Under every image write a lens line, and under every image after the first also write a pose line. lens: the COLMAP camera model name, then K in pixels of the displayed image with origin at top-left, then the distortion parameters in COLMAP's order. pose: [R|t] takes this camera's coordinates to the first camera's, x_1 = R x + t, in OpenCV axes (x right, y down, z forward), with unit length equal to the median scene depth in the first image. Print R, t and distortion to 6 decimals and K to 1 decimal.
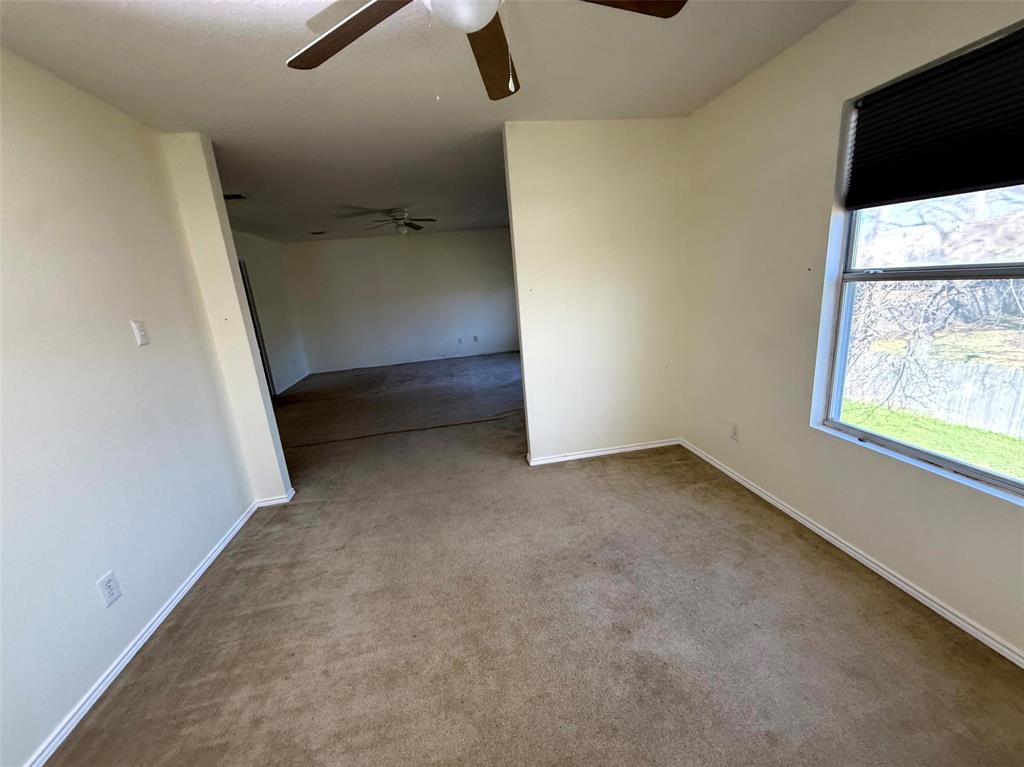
lens RADIAL K [[407.5, 0, 510.7], [0, 407.5, 383.2], [0, 0, 1]] dist [0.002257, 0.000105]
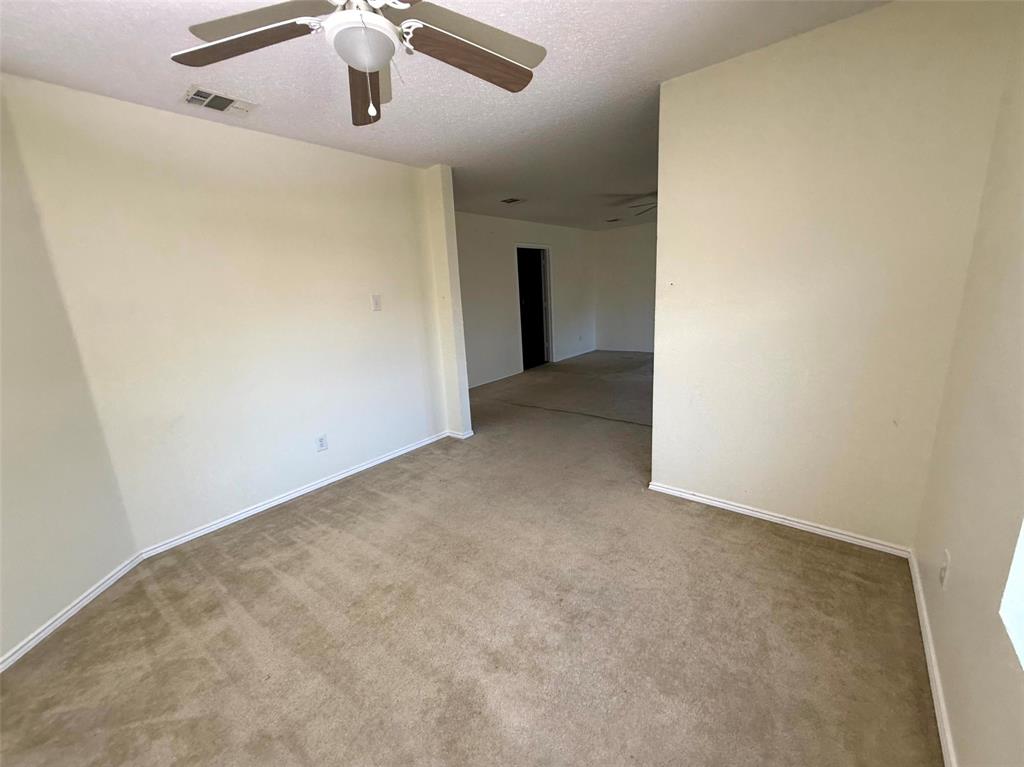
lens RADIAL K [[407.5, 0, 510.7], [0, 407.5, 384.2], [0, 0, 1]] dist [0.002257, 0.000105]
pose [[0.661793, 0.213751, -0.718568, 0.508617], [-0.179855, 0.975768, 0.124616, -0.080387], [0.727793, 0.046768, 0.684201, 0.221134]]
